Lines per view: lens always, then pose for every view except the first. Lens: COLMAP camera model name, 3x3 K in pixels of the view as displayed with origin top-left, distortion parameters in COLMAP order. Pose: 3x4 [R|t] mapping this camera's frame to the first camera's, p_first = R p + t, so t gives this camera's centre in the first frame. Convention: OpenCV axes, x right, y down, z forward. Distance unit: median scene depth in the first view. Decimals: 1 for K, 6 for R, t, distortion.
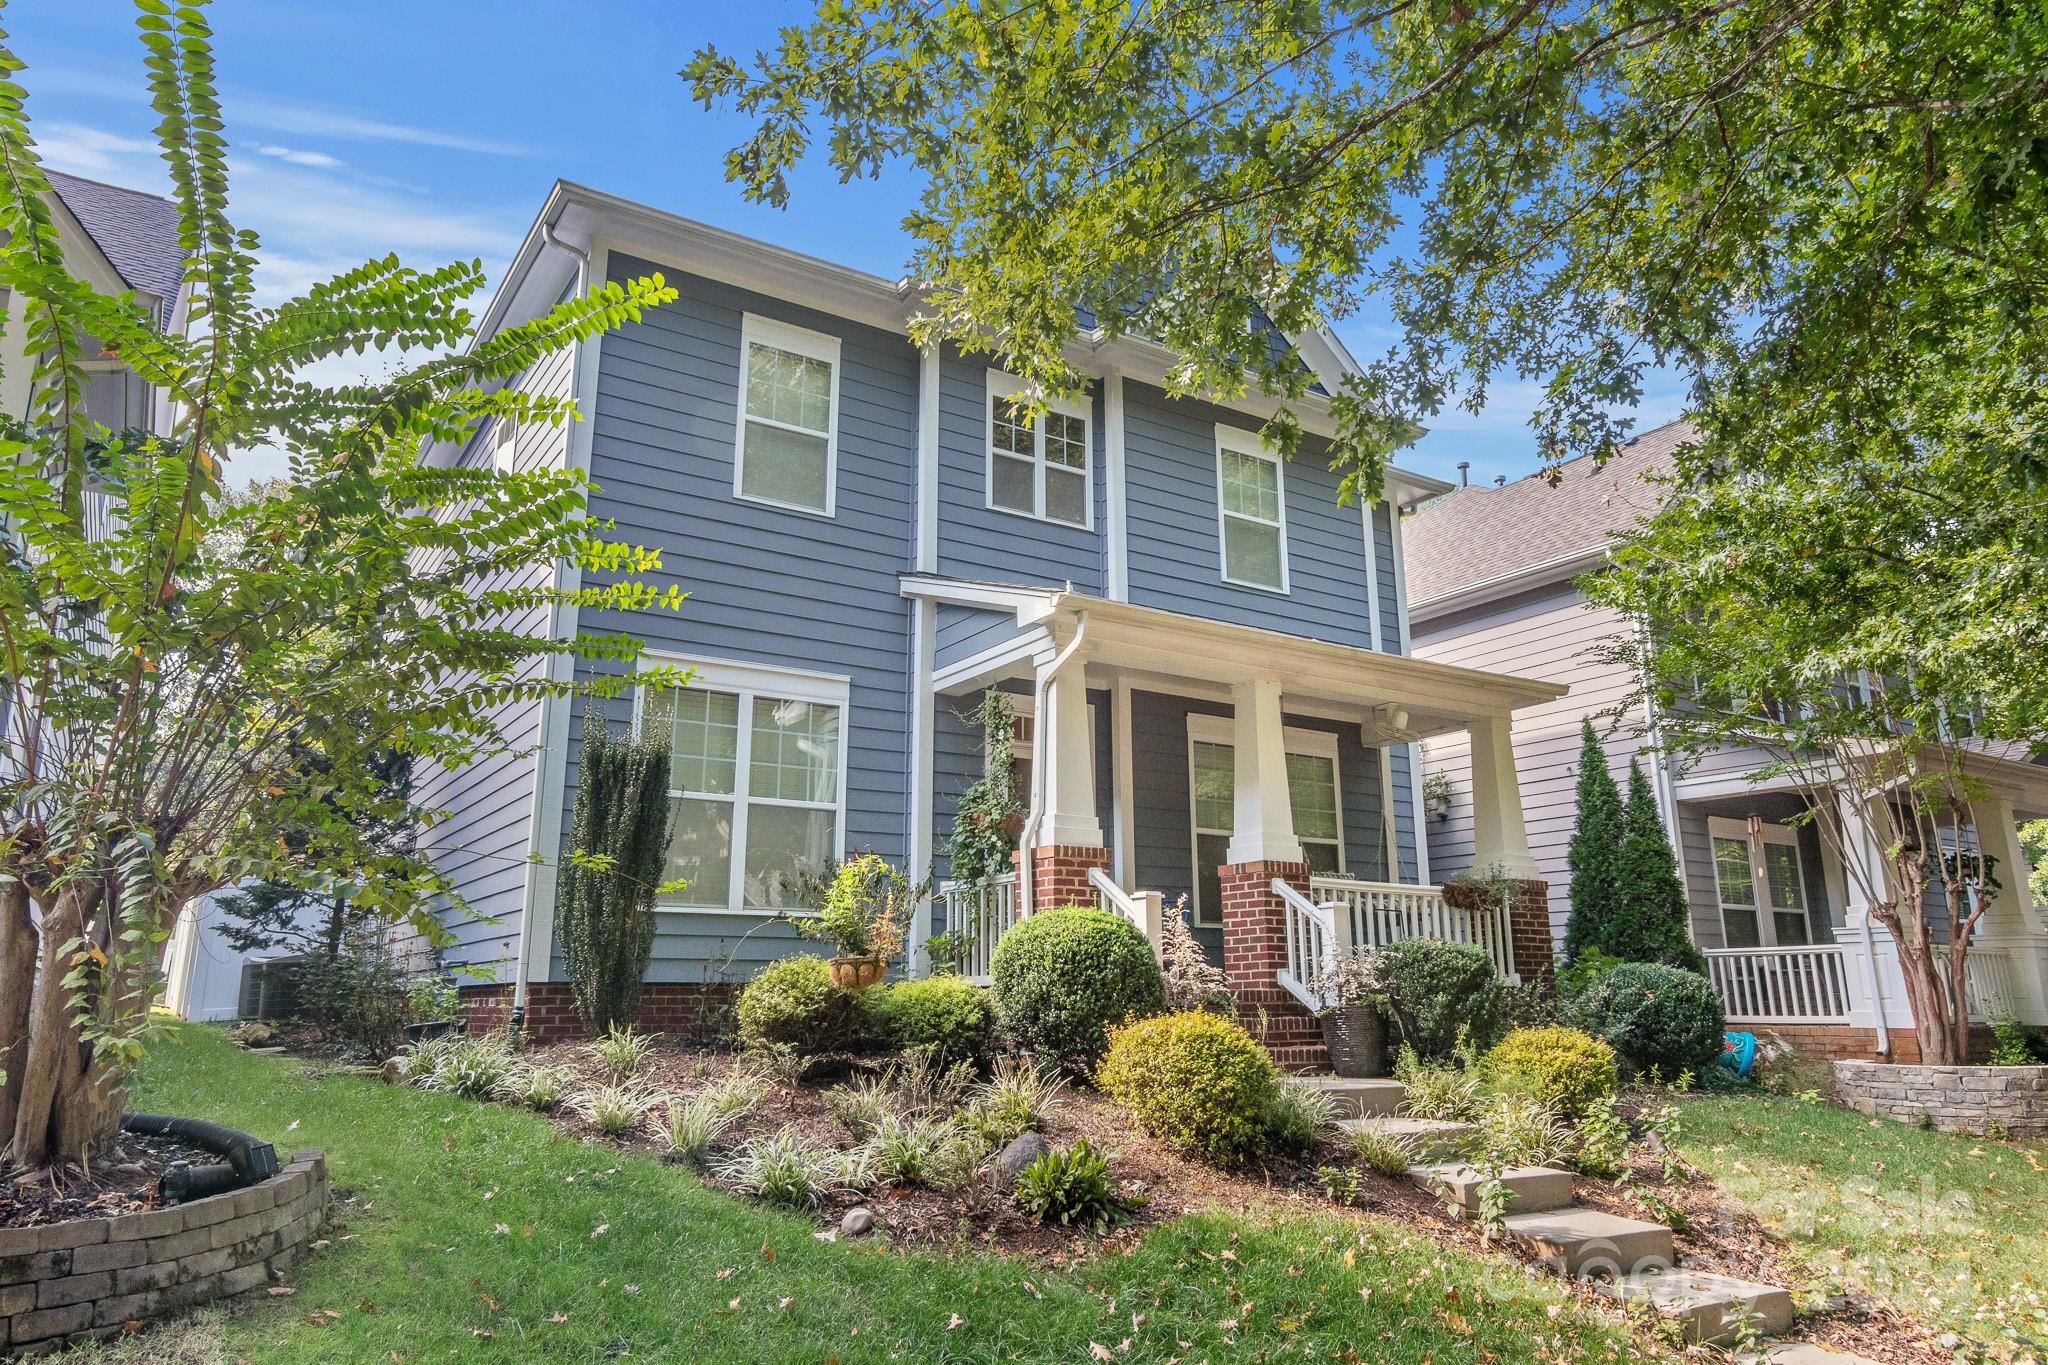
lens RADIAL K [[1351.3, 0, 1023.8], [0, 1351.3, 676.5], [0, 0, 1]] dist [0.005598, -0.000395]
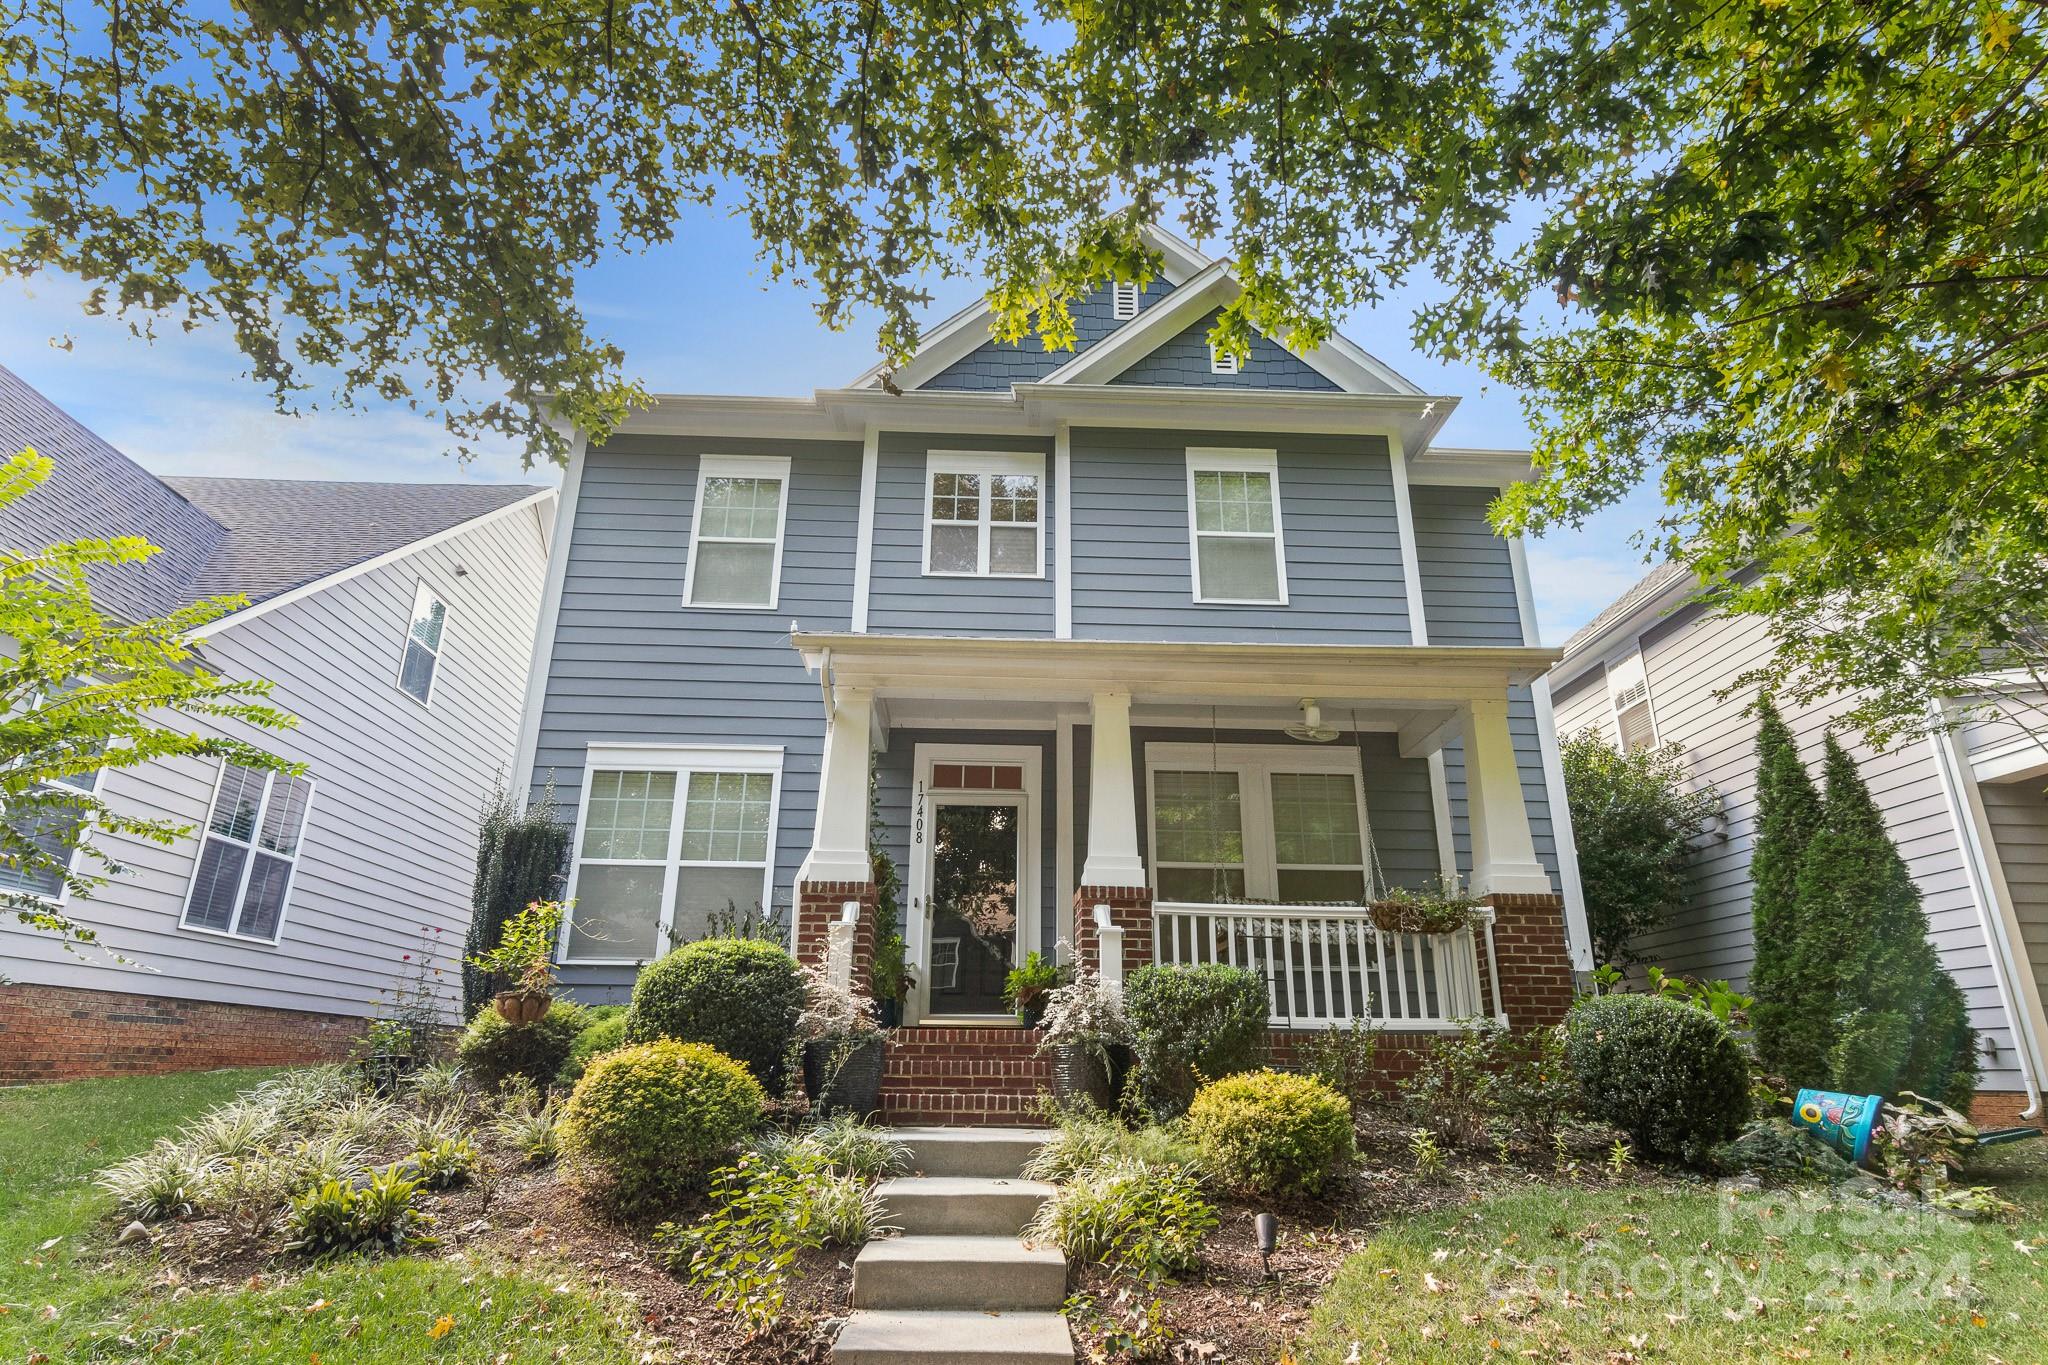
lens RADIAL K [[1136.0, 0, 1021.6], [0, 1136.0, 677.9], [0, 0, 1]] dist [-0.000319, 0.000521]
pose [[0.859309, -0.156594, -0.486894, 0.463818], [0.107037, 0.985956, -0.128193, 0.078828], [0.500131, 0.058042, 0.864002, 0.265884]]
